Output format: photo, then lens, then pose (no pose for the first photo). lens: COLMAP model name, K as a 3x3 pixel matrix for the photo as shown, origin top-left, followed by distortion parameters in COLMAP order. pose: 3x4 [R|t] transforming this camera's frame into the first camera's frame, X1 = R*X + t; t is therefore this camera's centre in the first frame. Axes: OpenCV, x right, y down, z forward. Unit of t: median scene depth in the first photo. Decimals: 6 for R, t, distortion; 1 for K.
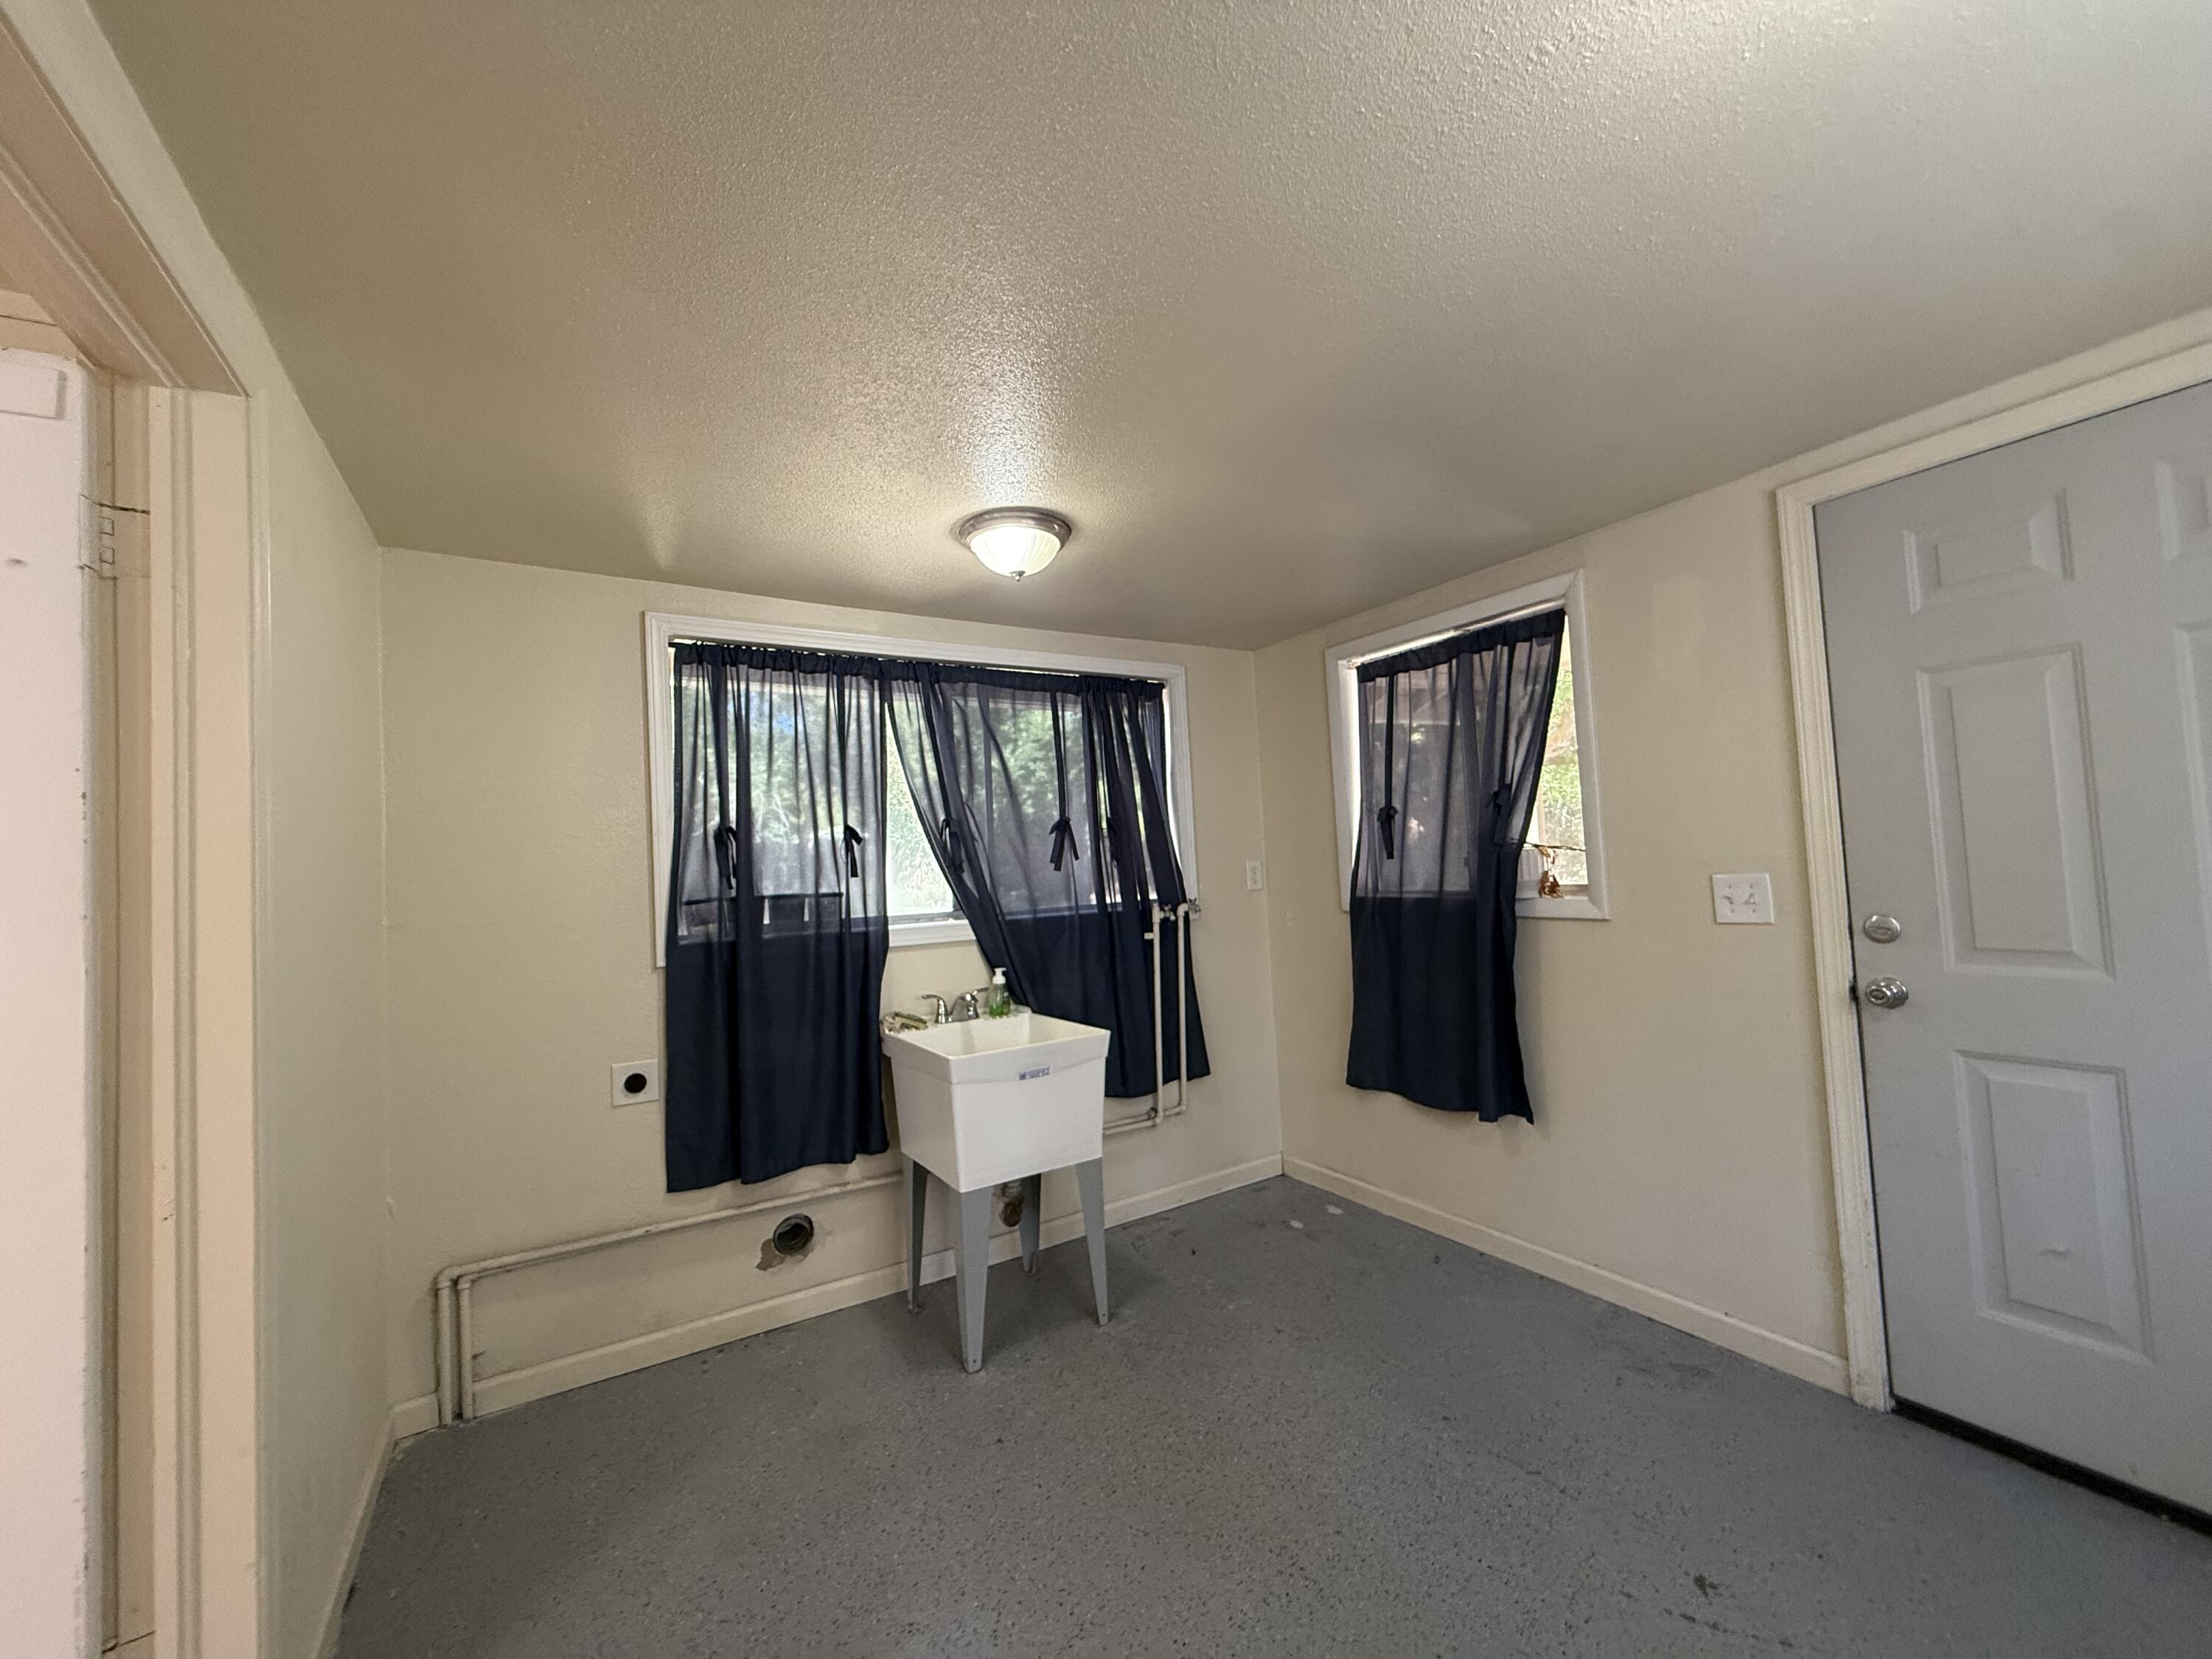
lens RADIAL K [[878.0, 0, 1119.6], [0, 878.0, 825.6], [0, 0, 1]] dist [0.000868, -0.000566]
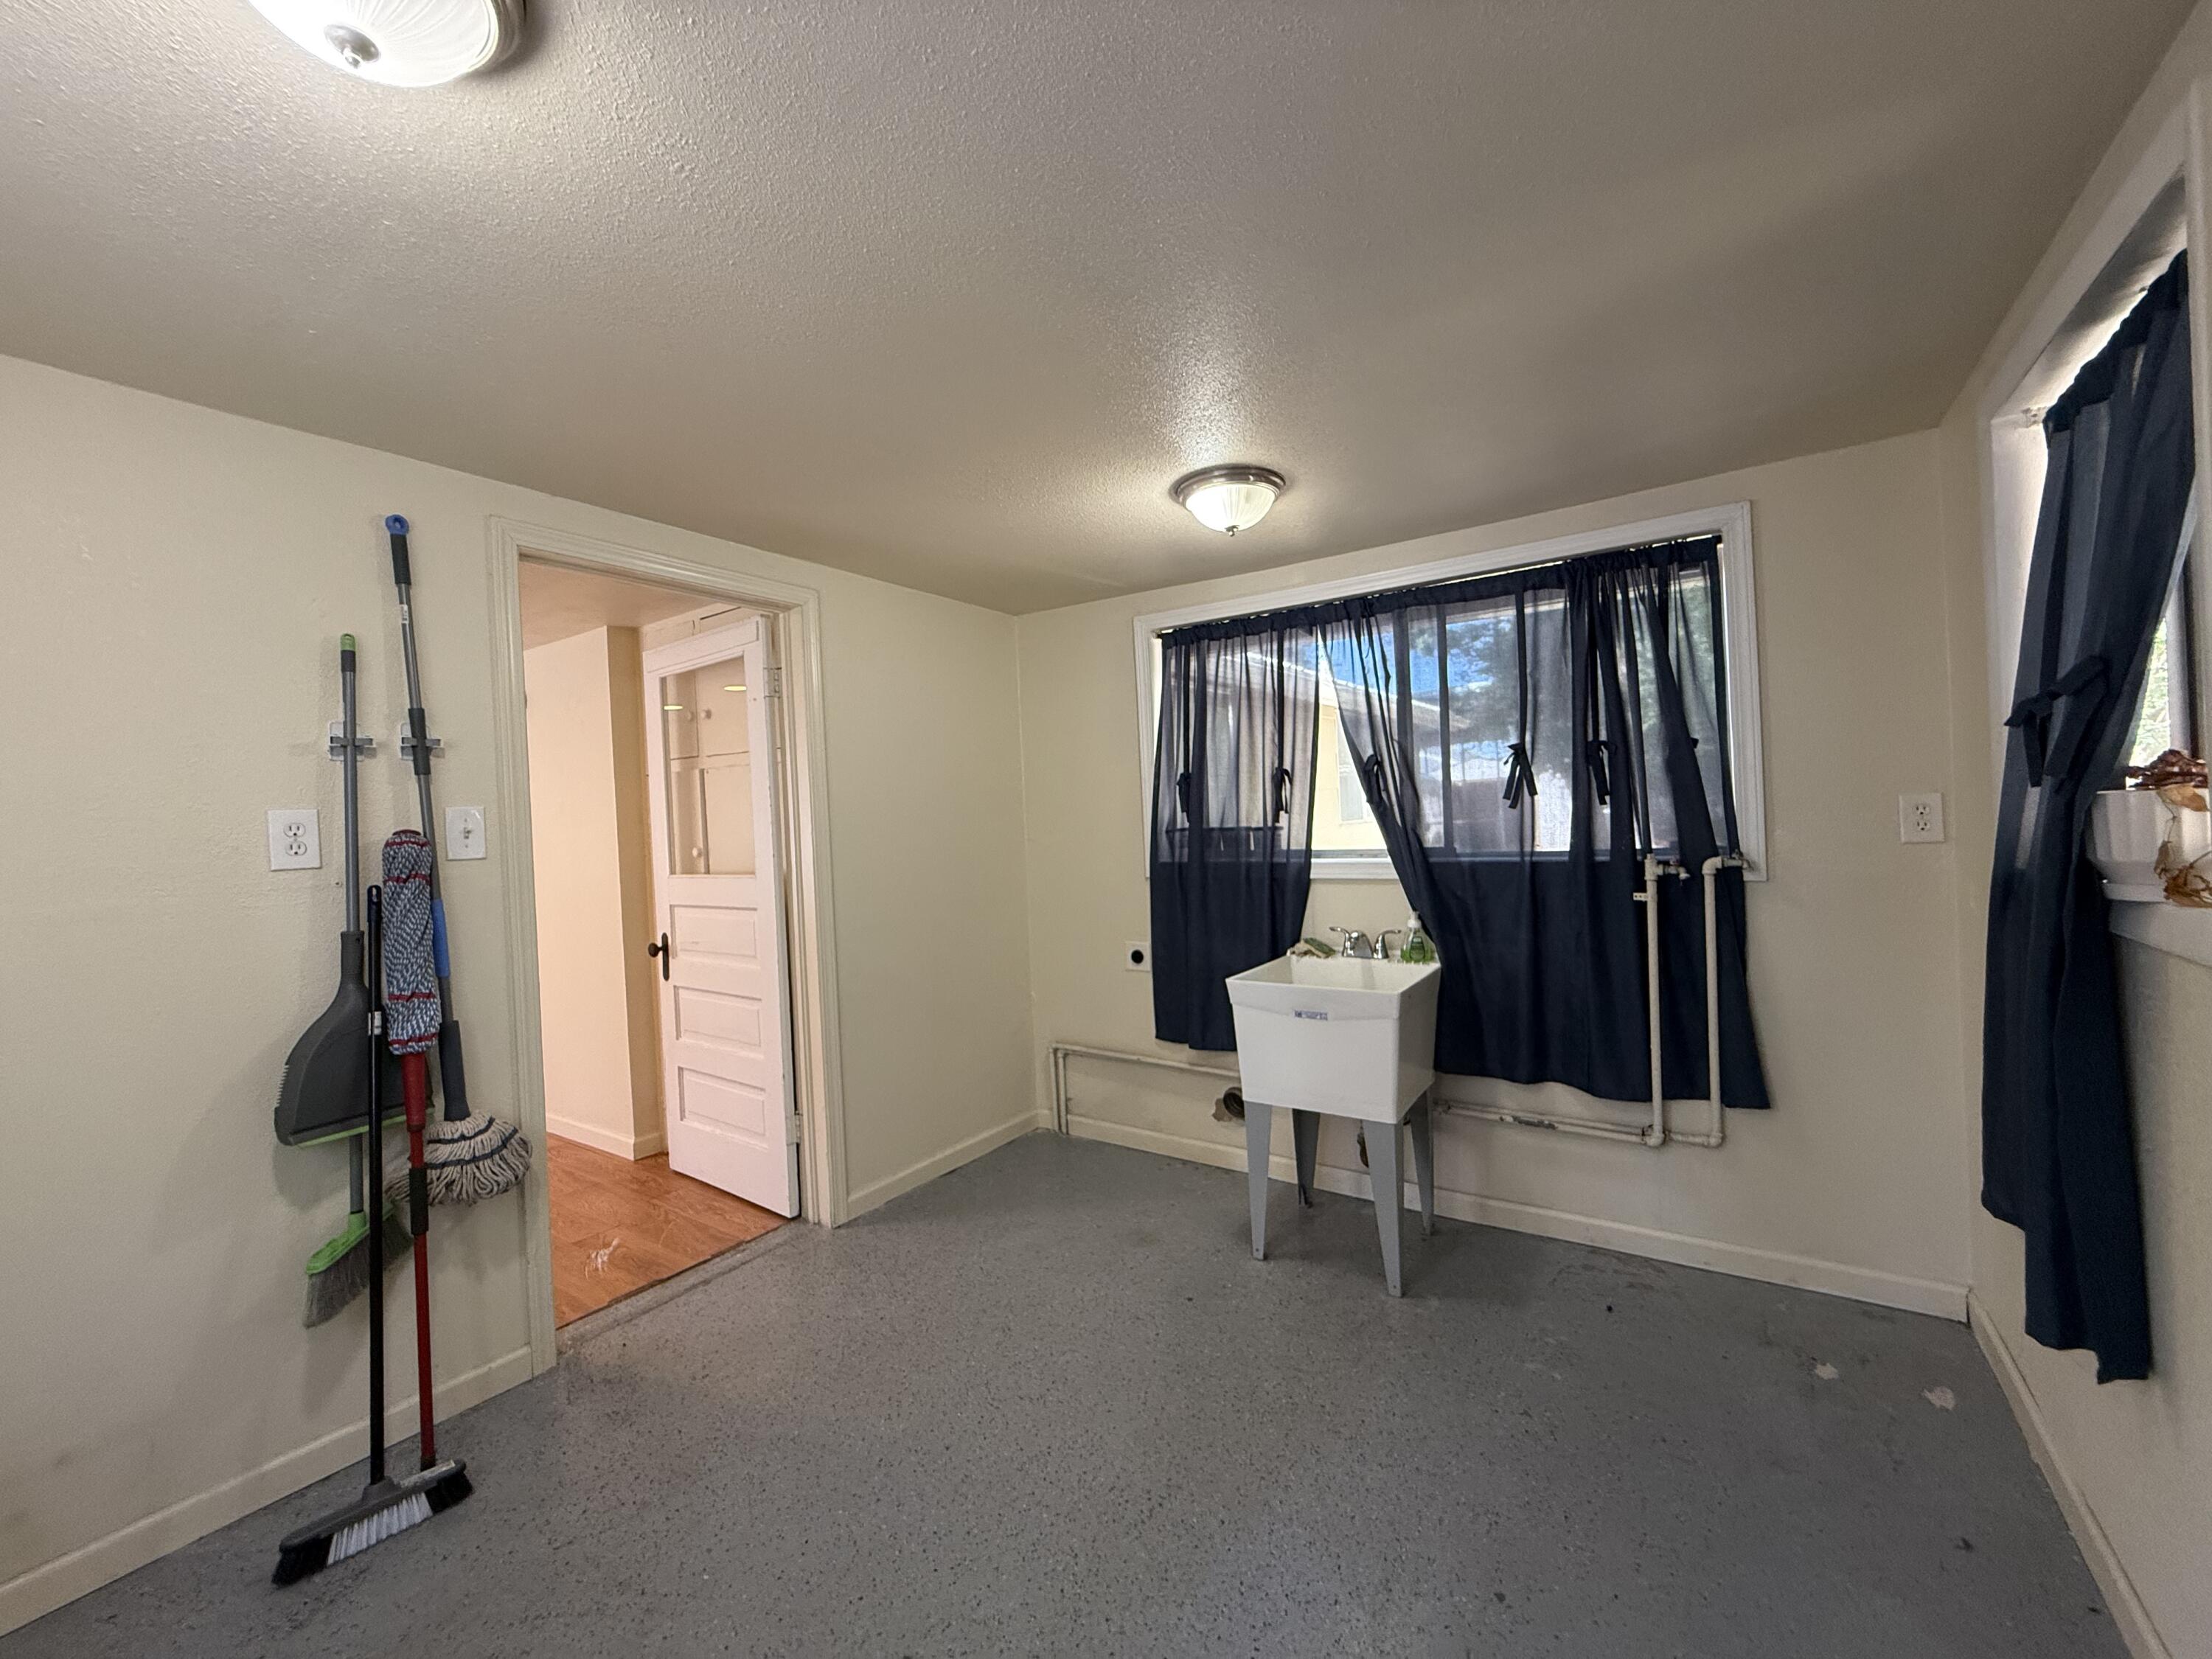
lens RADIAL K [[878.0, 0, 1087.8], [0, 878.0, 823.8], [0, 0, 1]] dist [0.000868, -0.000566]
pose [[0.402241, 0.034512, -0.914883, 0.611756], [0.061865, 0.995981, 0.064771, -0.015752], [0.913441, -0.082653, 0.398489, 0.323368]]
